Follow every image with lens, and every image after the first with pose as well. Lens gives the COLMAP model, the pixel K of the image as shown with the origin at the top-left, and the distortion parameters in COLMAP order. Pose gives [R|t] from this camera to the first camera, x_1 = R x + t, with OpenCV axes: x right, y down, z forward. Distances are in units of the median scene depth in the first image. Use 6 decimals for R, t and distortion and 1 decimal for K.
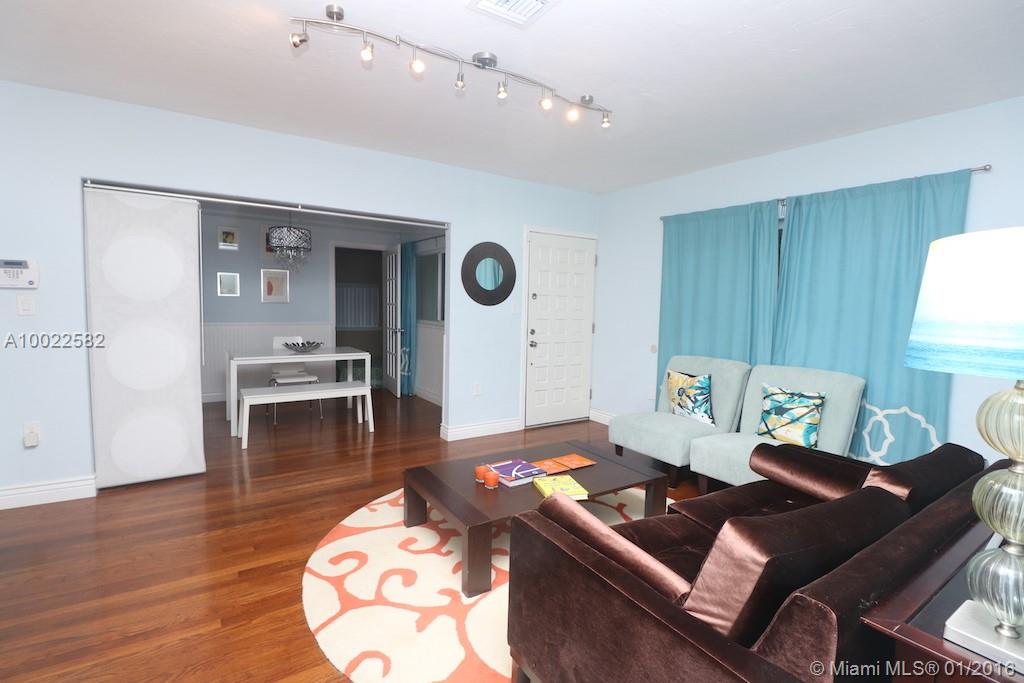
lens RADIAL K [[473.0, 0, 511.3], [0, 473.0, 338.0], [0, 0, 1]] dist [-0.001989, -0.011297]
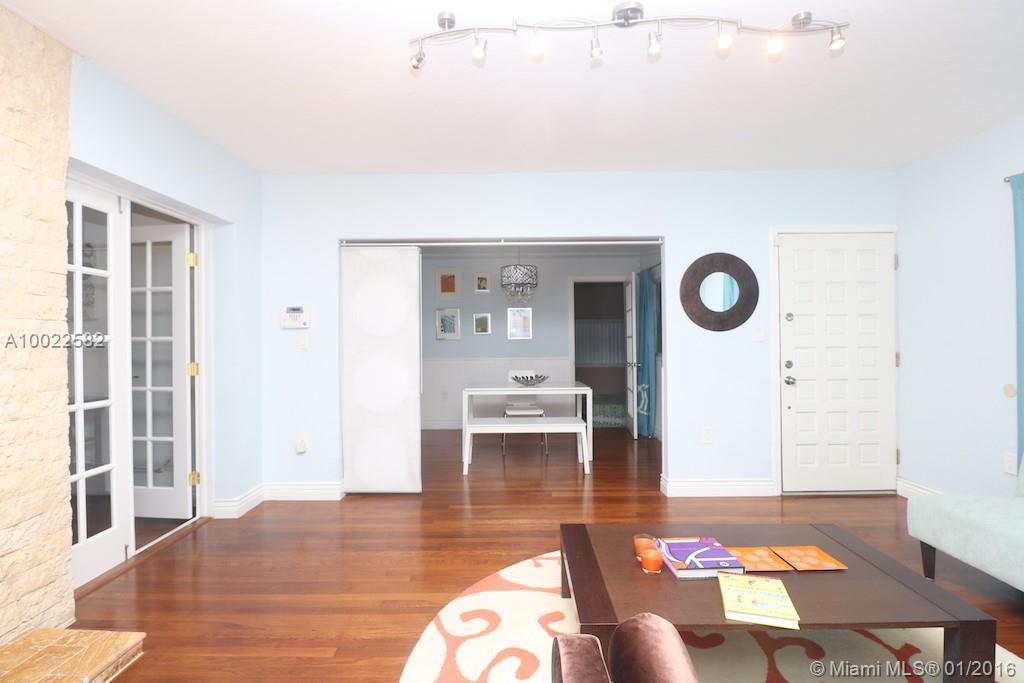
lens RADIAL K [[473.9, 0, 510.5], [0, 473.9, 337.1], [0, 0, 1]] dist [-0.002121, -0.010958]
pose [[0.829603, -0.035304, -0.557237, 0.149035], [-0.012281, 0.996604, -0.081424, 0.015888], [0.558219, 0.074393, 0.826352, 0.198981]]
